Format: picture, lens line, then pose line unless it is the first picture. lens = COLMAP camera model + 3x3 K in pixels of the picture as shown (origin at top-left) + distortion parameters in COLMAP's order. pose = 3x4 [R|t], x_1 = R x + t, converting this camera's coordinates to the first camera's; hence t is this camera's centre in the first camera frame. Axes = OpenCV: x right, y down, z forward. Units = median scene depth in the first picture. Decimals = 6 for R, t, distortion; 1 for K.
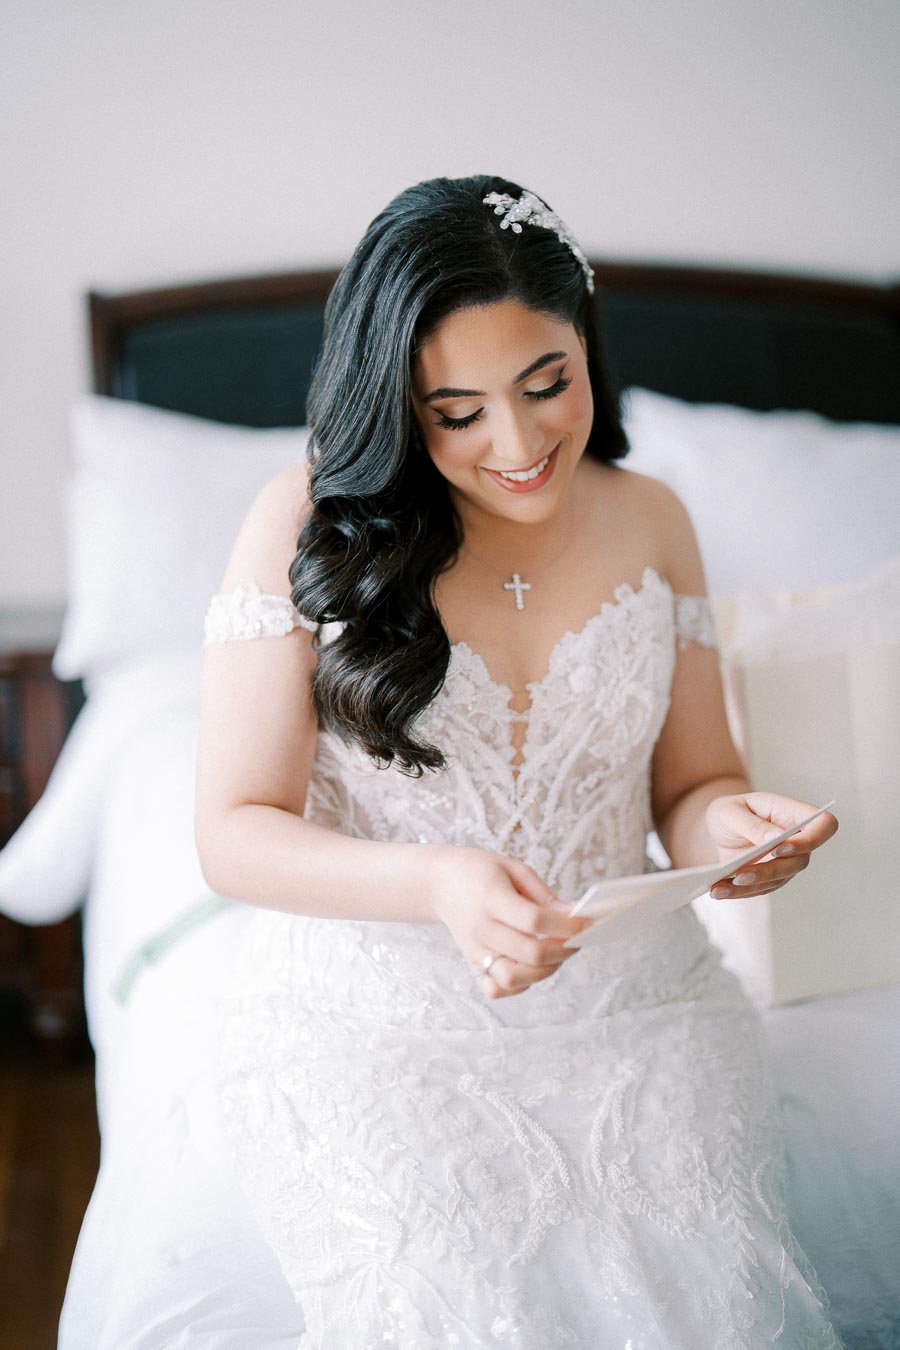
lens RADIAL K [[1883.2, 0, 450.0], [0, 1883.2, 675.0], [0, 0, 1]] dist [-0.143373, 0.702898]
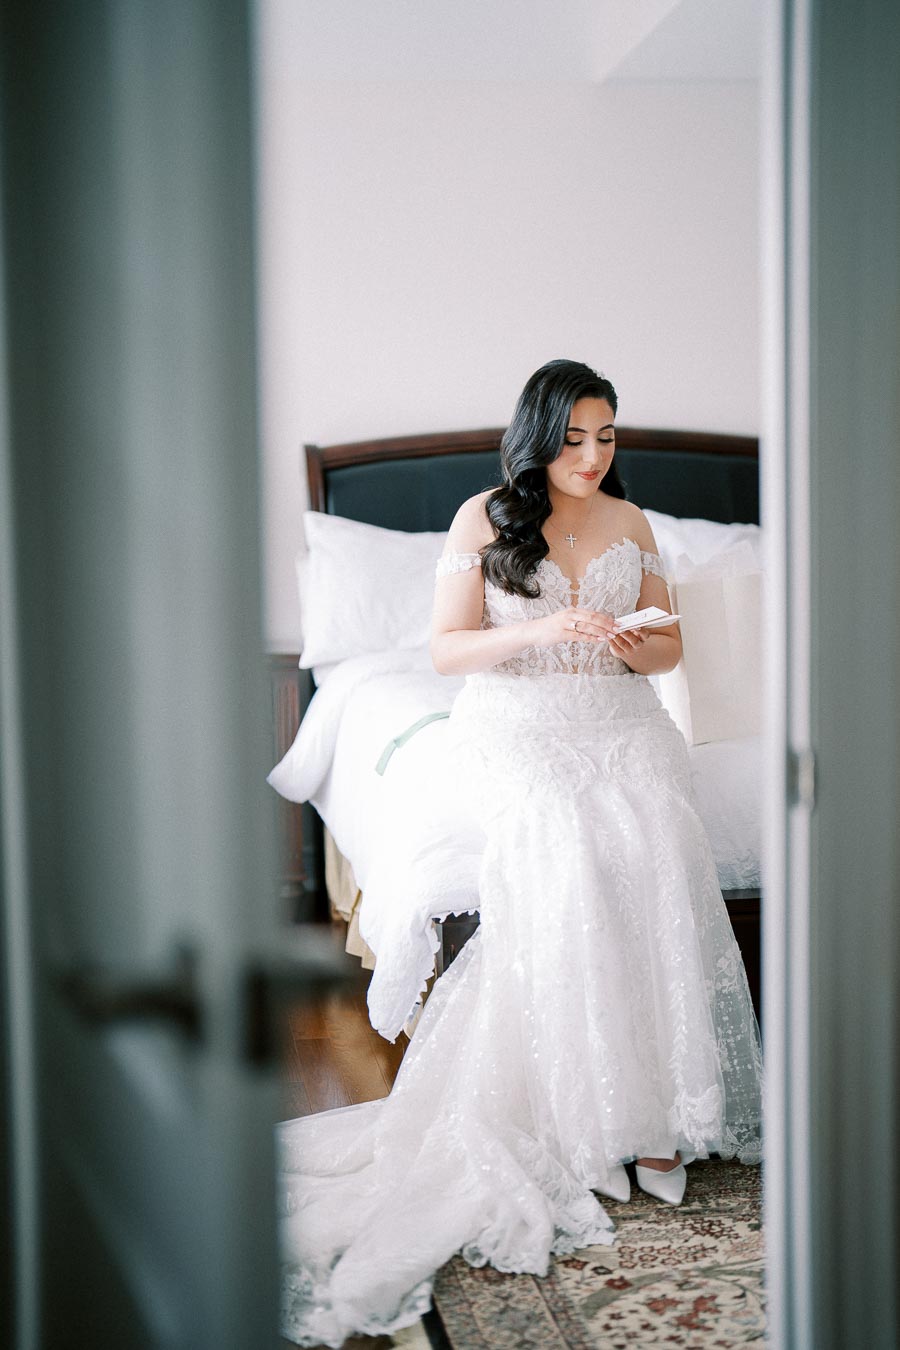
lens RADIAL K [[1883.2, 0, 450.0], [0, 1883.2, 675.0], [0, 0, 1]] dist [-0.143373, 0.702898]
pose [[0.999481, -0.007050, -0.031426, -0.049369], [0.003772, 0.994656, -0.103175, 0.391733], [0.031985, 0.103003, 0.994167, -1.452535]]
